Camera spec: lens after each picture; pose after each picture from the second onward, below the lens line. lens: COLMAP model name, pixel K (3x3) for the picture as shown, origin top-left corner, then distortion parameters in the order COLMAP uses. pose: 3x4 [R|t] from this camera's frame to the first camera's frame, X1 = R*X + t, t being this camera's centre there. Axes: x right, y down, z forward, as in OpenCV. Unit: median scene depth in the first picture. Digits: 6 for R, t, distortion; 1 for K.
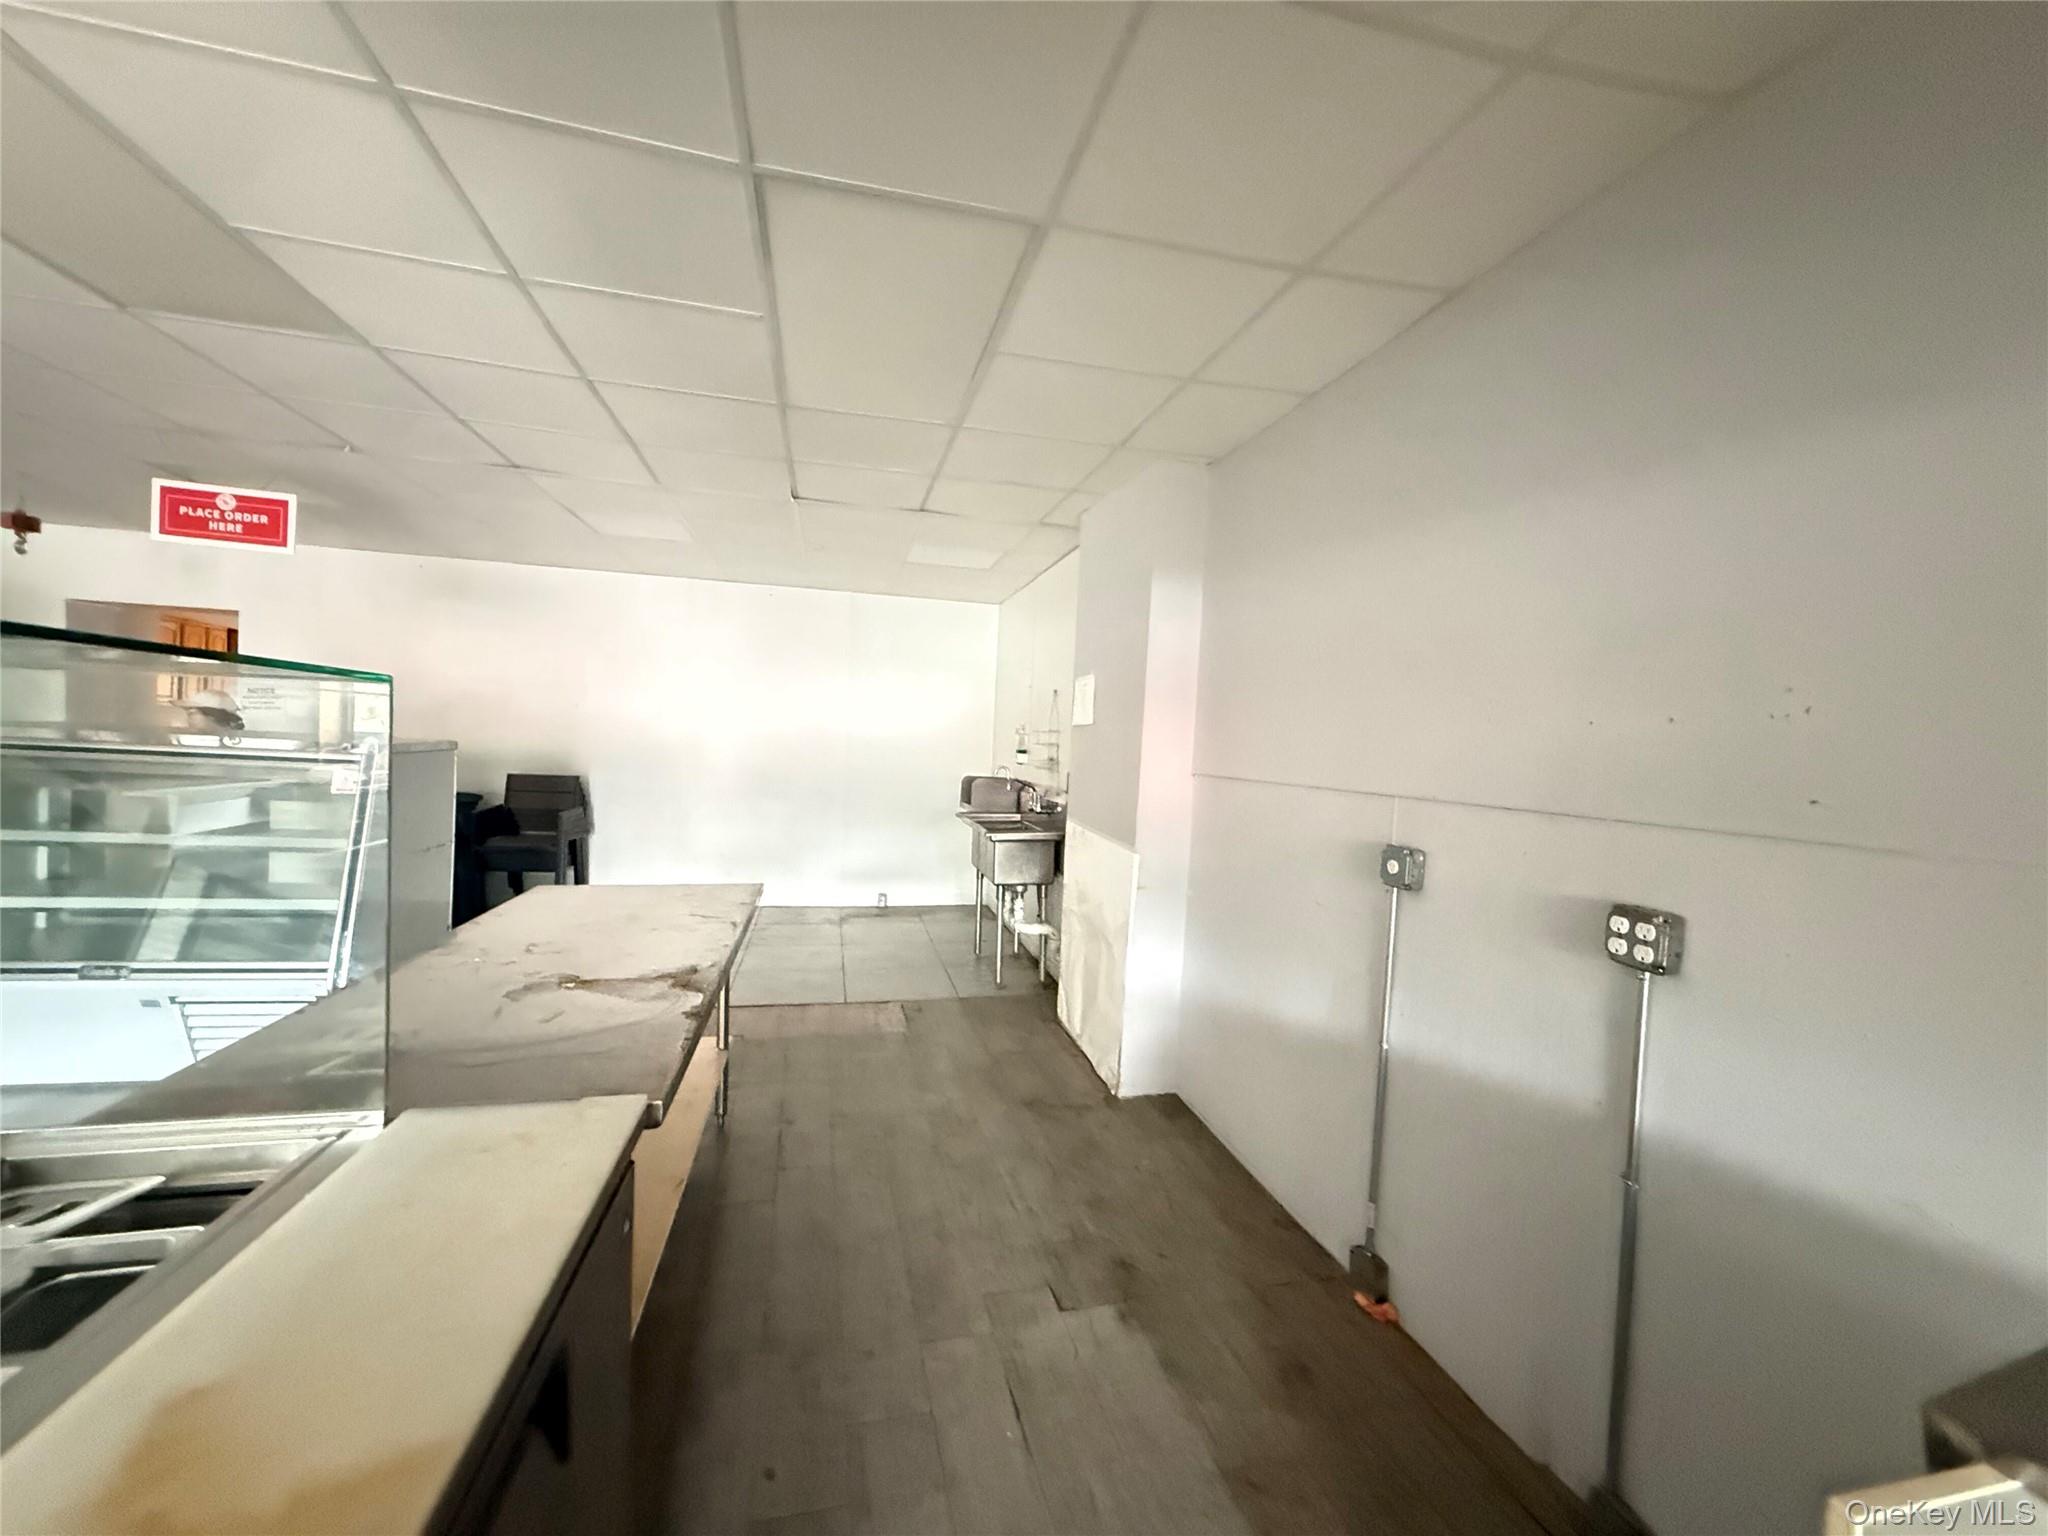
lens RADIAL K [[809.5, 0, 1042.3], [0, 809.5, 777.0], [0, 0, 1]] dist [0.001952, 0.000072]
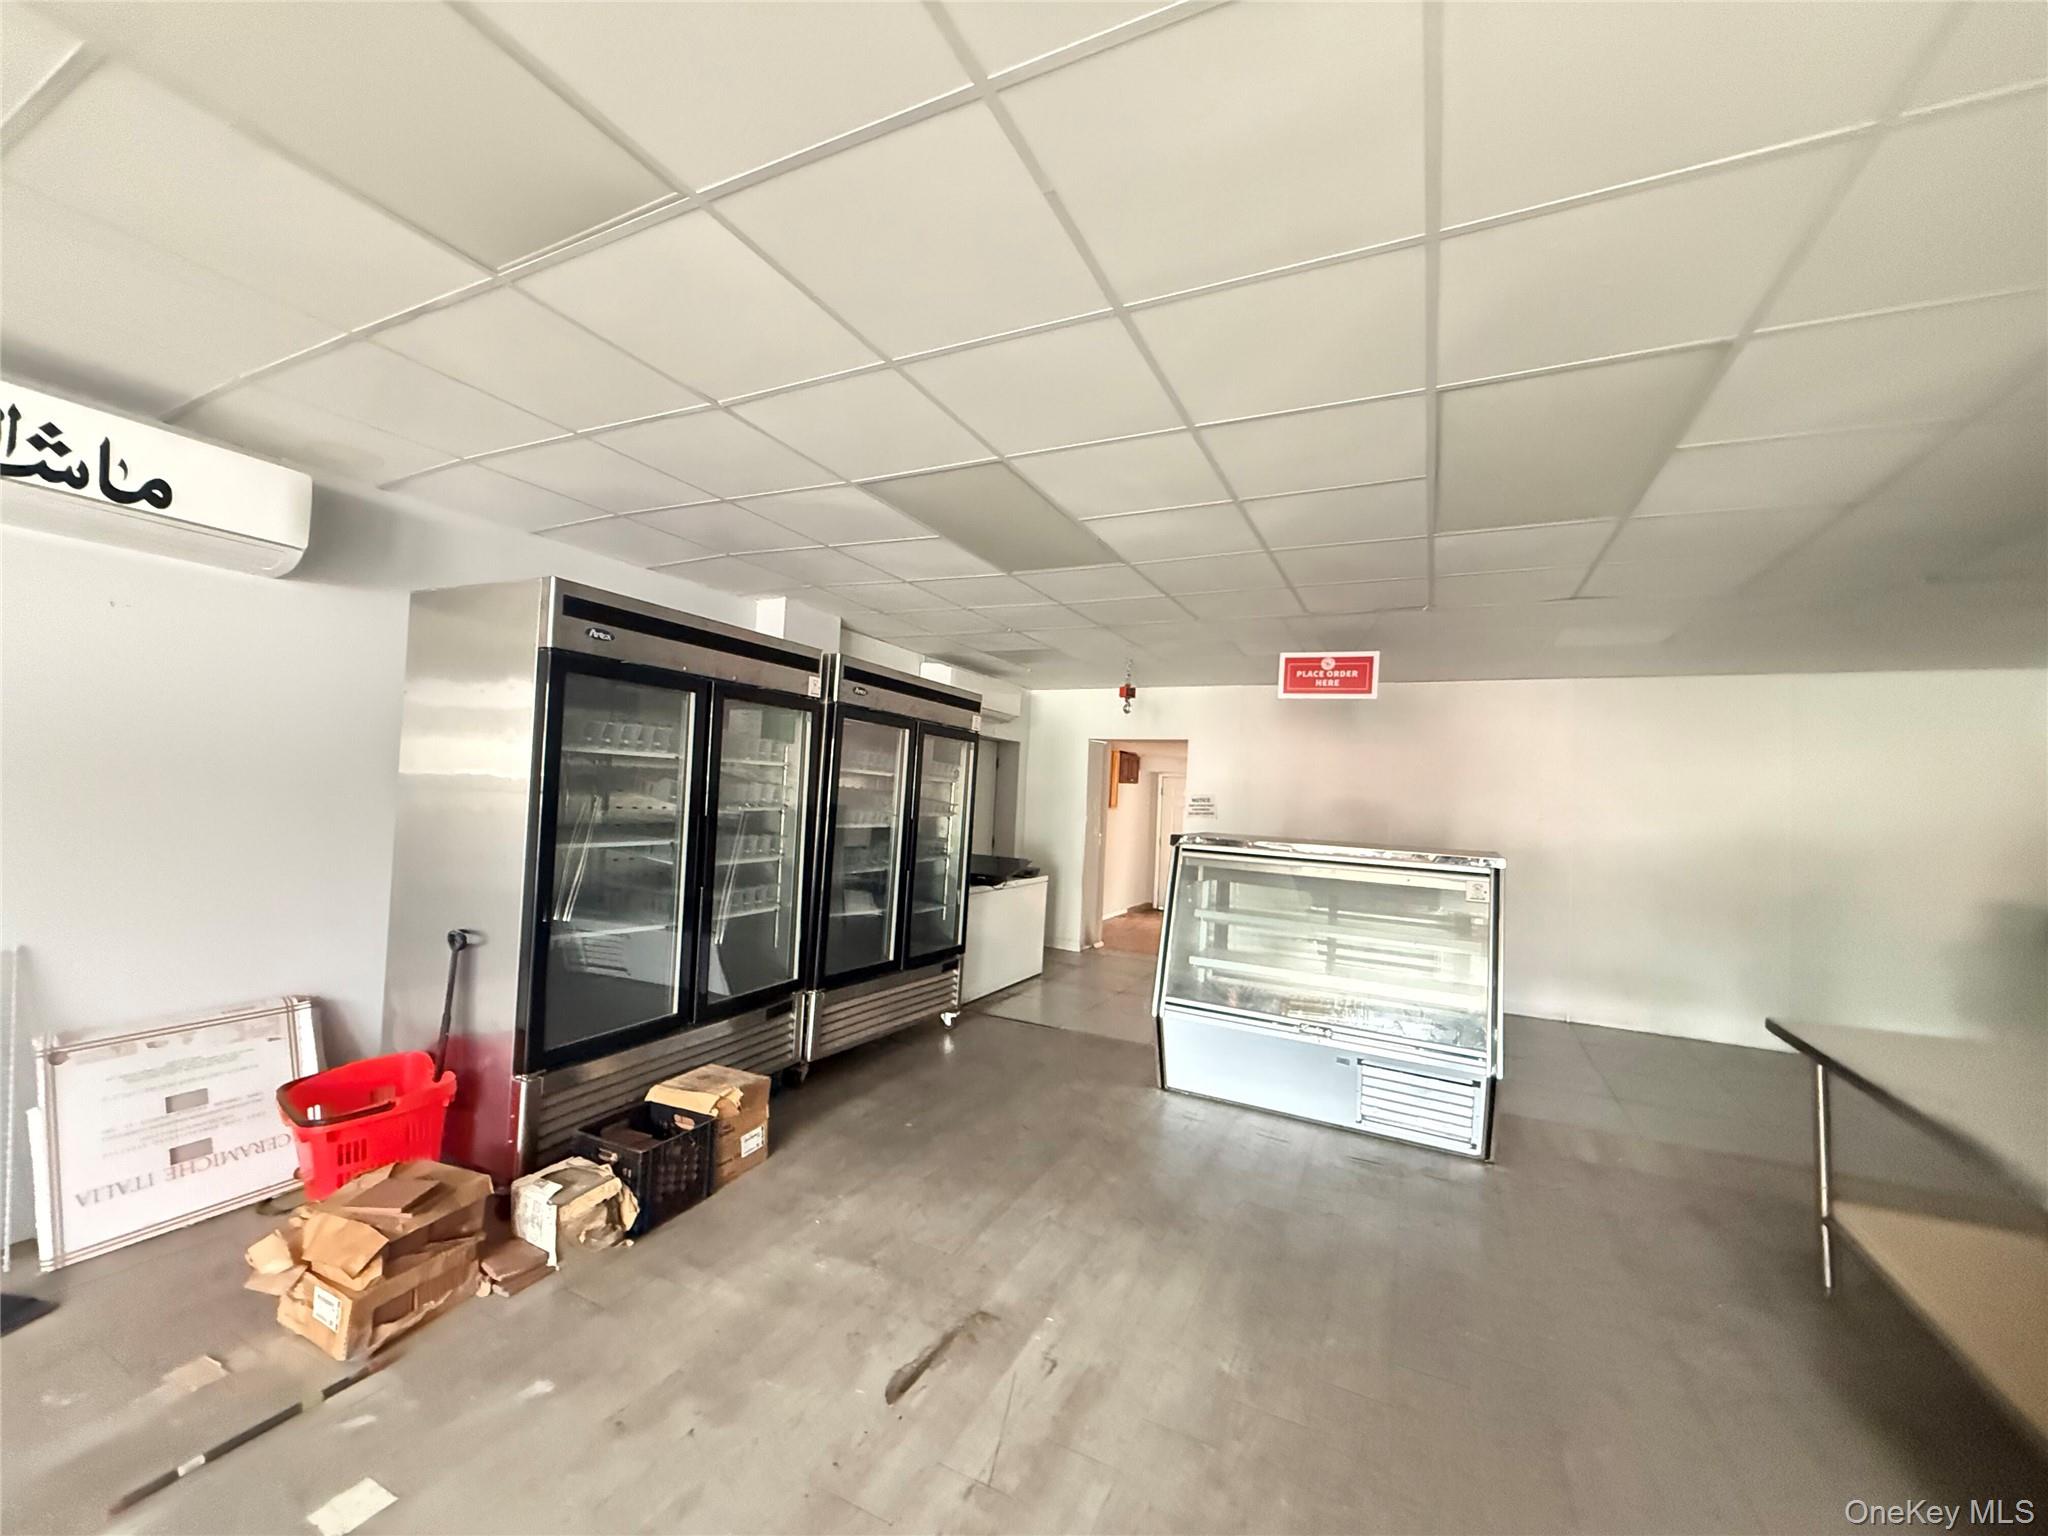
lens RADIAL K [[809.5, 0, 1032.8], [0, 809.5, 776.1], [0, 0, 1]] dist [0.001952, 0.000072]
pose [[0.753610, -0.027056, -0.656764, -0.517496], [-0.039040, 0.995546, -0.085810, -0.031384], [0.656161, 0.090308, 0.749198, -0.260089]]
